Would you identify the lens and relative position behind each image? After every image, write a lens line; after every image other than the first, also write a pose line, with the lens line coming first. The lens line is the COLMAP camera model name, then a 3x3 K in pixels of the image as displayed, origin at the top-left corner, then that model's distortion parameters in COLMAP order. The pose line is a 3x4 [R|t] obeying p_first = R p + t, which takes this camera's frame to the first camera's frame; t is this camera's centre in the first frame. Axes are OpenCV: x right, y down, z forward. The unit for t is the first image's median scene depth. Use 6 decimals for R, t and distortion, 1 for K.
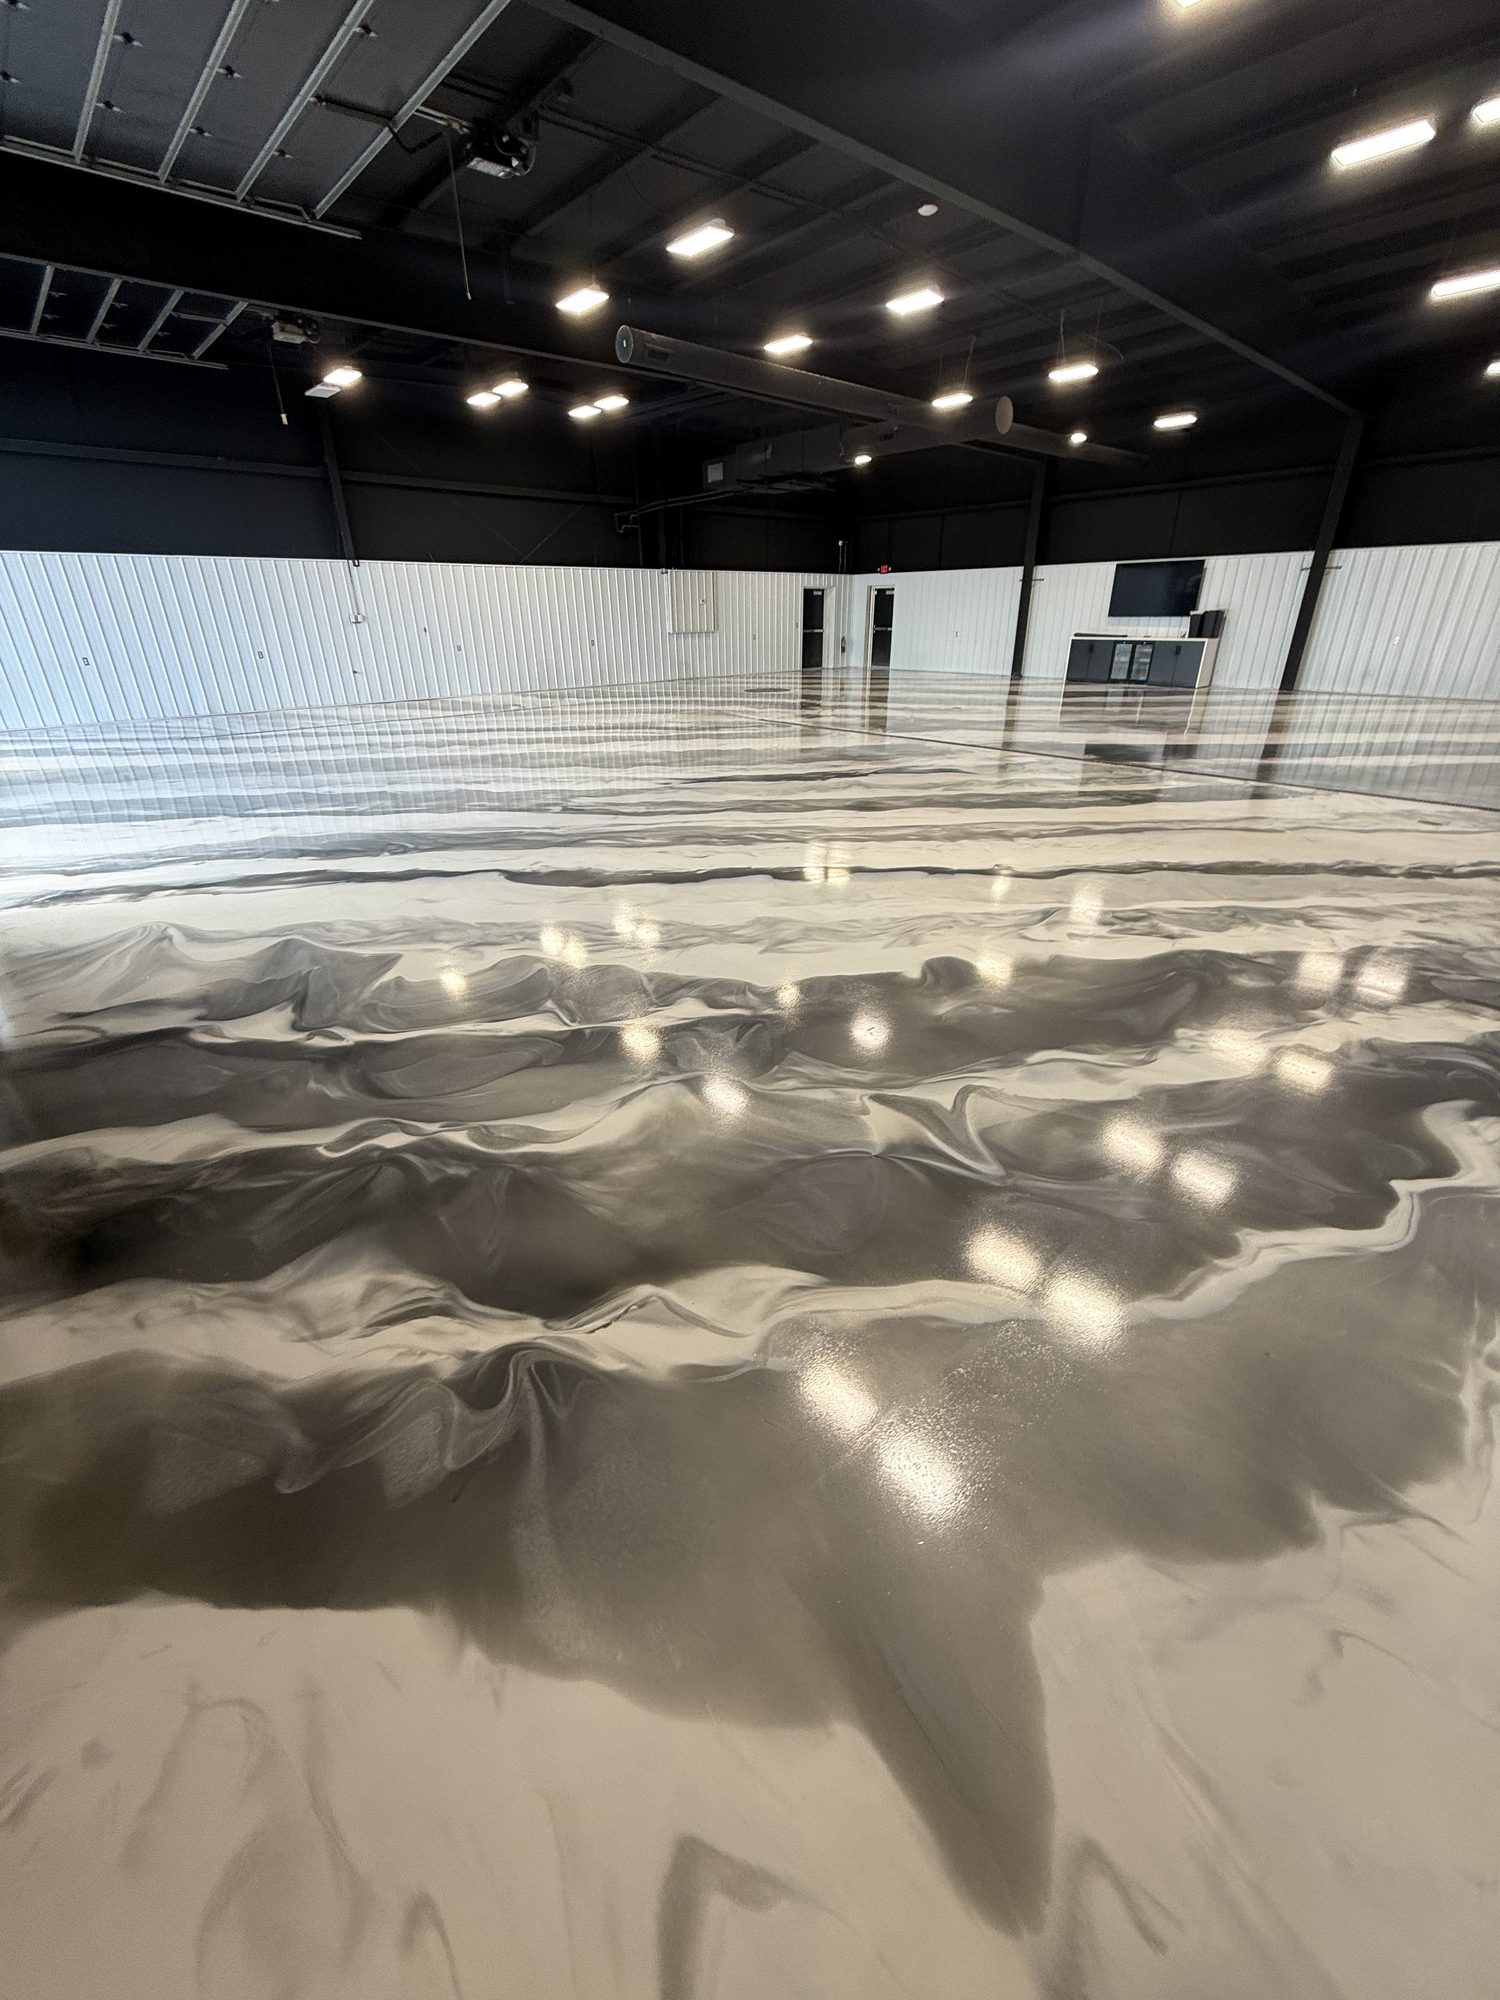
lens RADIAL K [[798.4, 0, 741.5], [0, 798.4, 1008.8], [0, 0, 1]] dist [-0.000218, 0.000127]
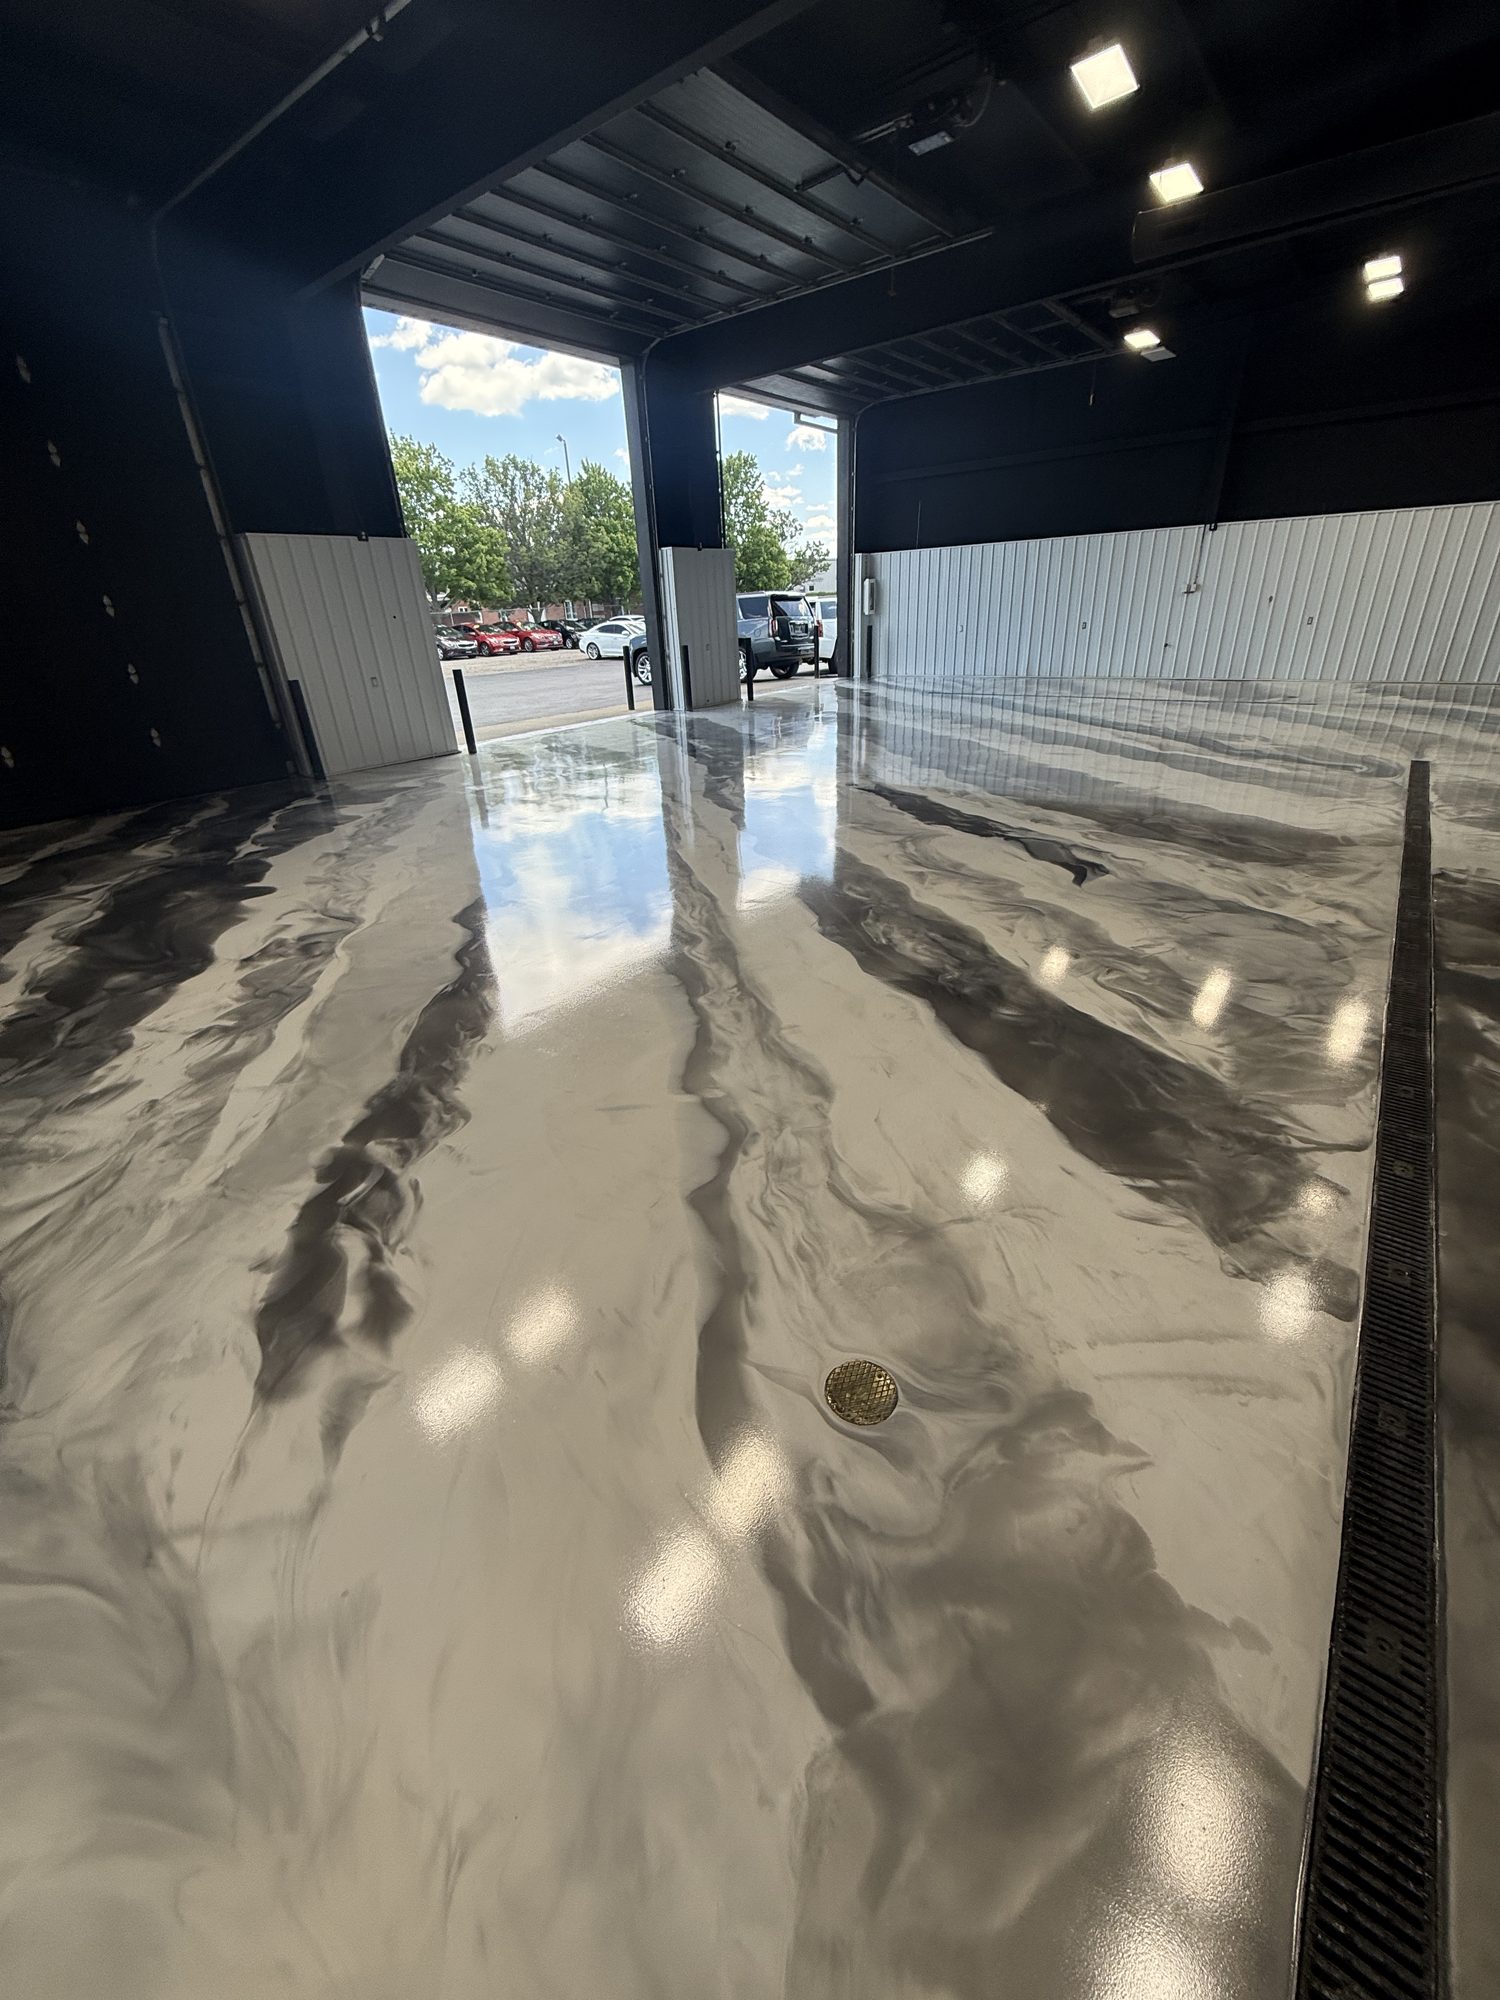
lens RADIAL K [[798.4, 0, 784.8], [0, 798.4, 1013.6], [0, 0, 1]] dist [-0.000218, 0.000127]
pose [[0.199393, 0.452970, -0.868942, 1.190218], [-0.403823, 0.845935, 0.348313, -0.496965], [0.892844, 0.281447, 0.351593, 0.951563]]
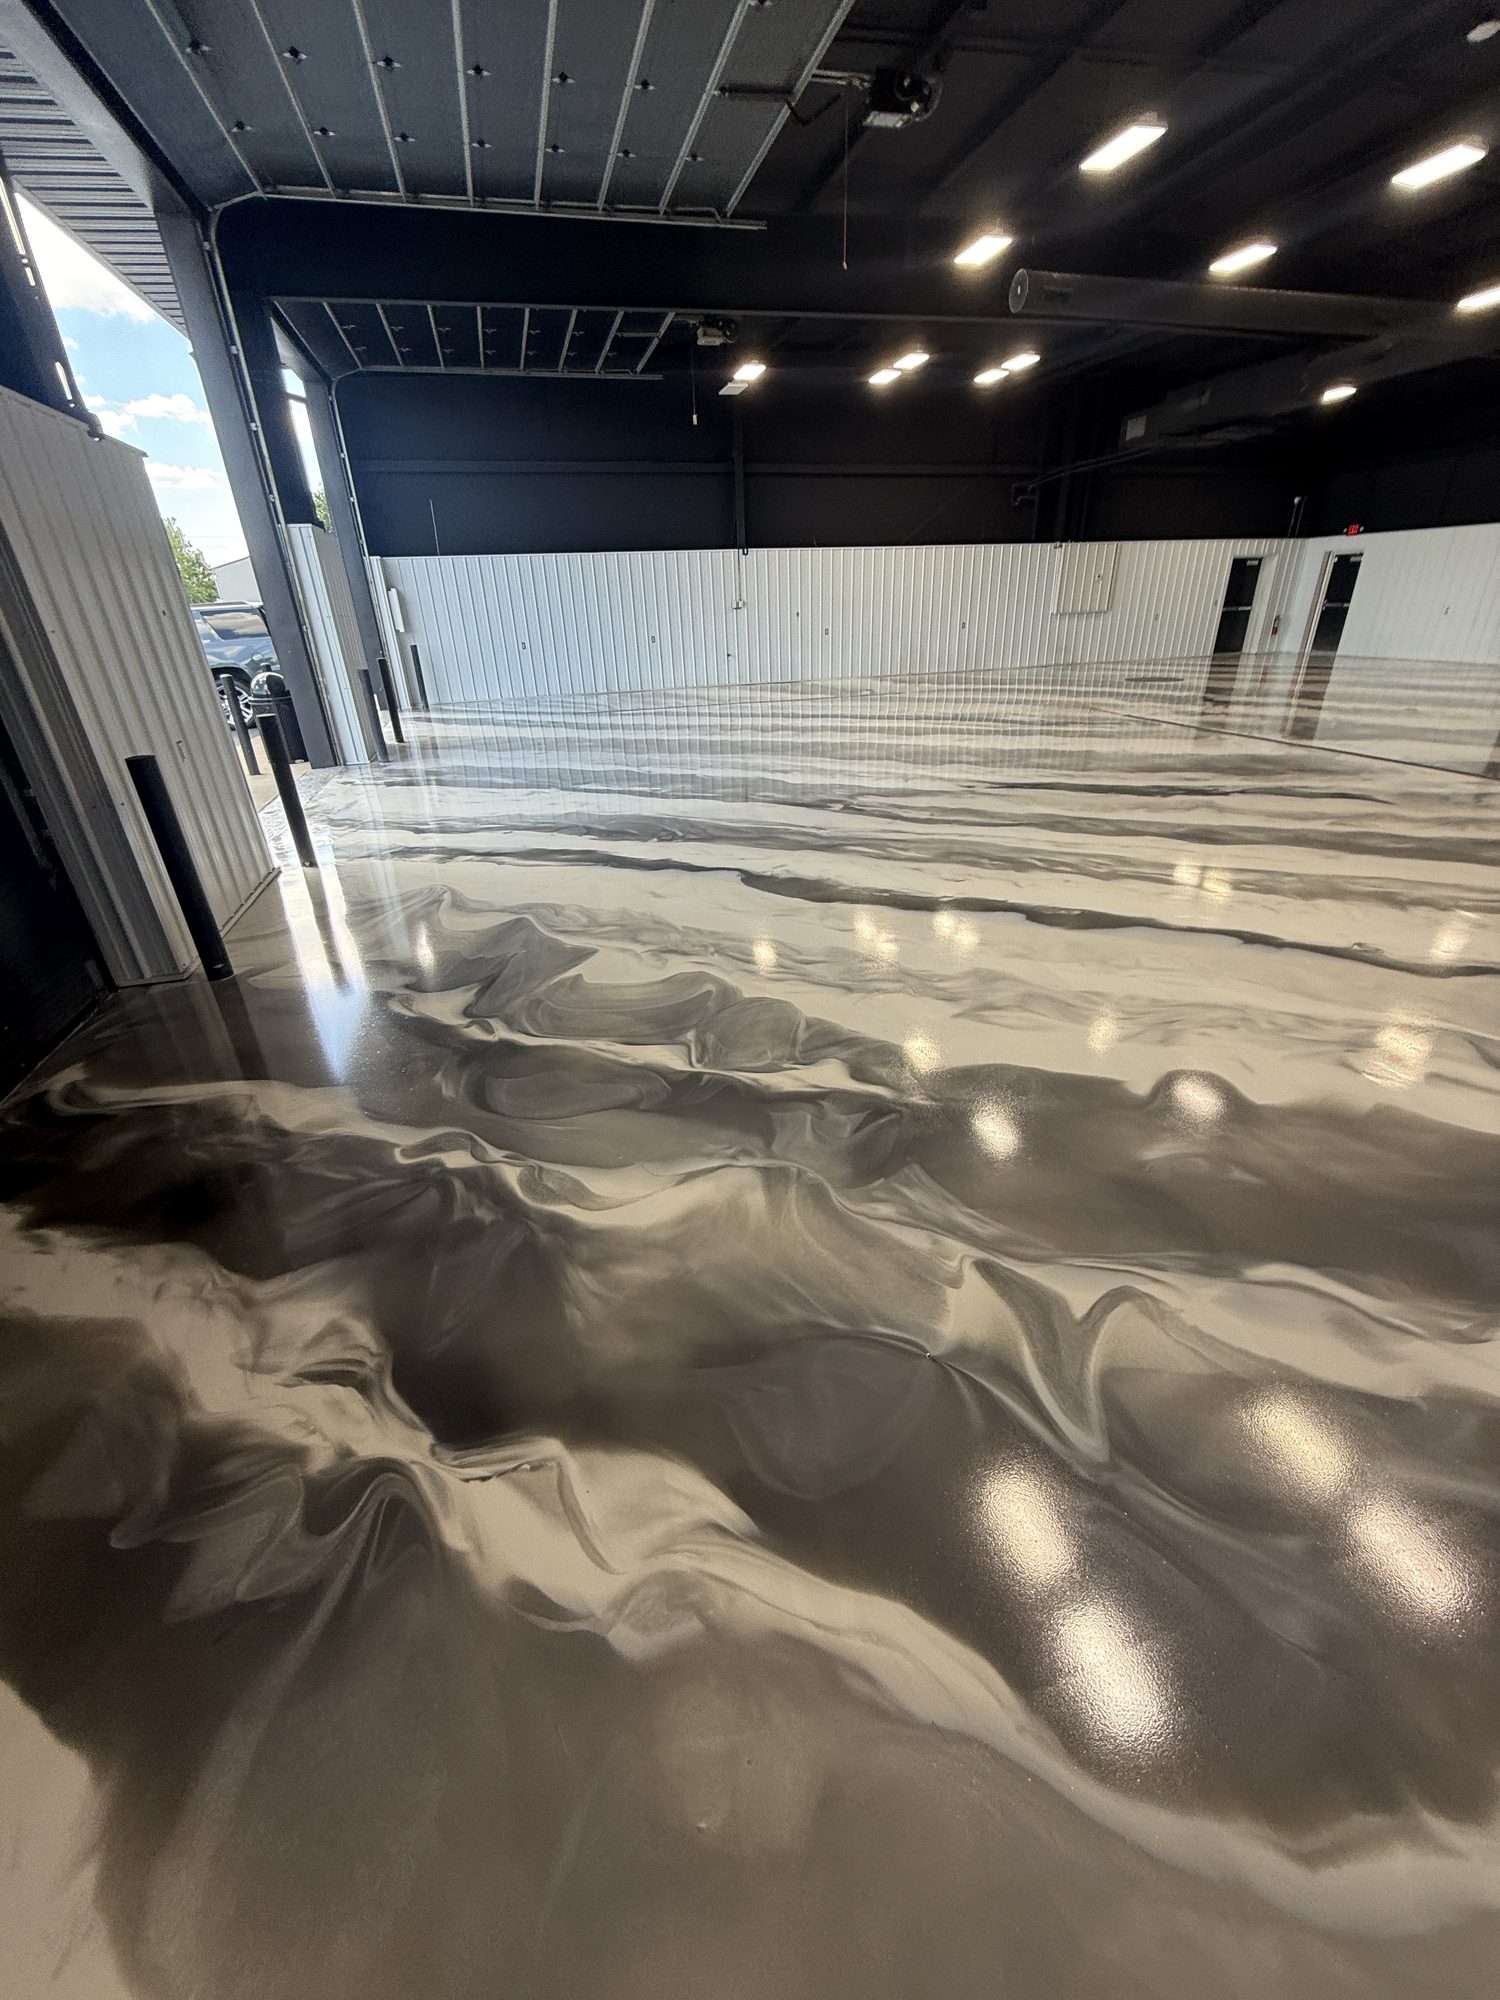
lens RADIAL K [[798.4, 0, 749.8], [0, 798.4, 1003.2], [0, 0, 1]] dist [-0.000218, 0.000127]
pose [[0.900627, 0.179269, -0.395895, 0.115179], [-0.173394, 0.983536, 0.050908, -0.065459], [0.398504, 0.022797, 0.916883, 0.121192]]
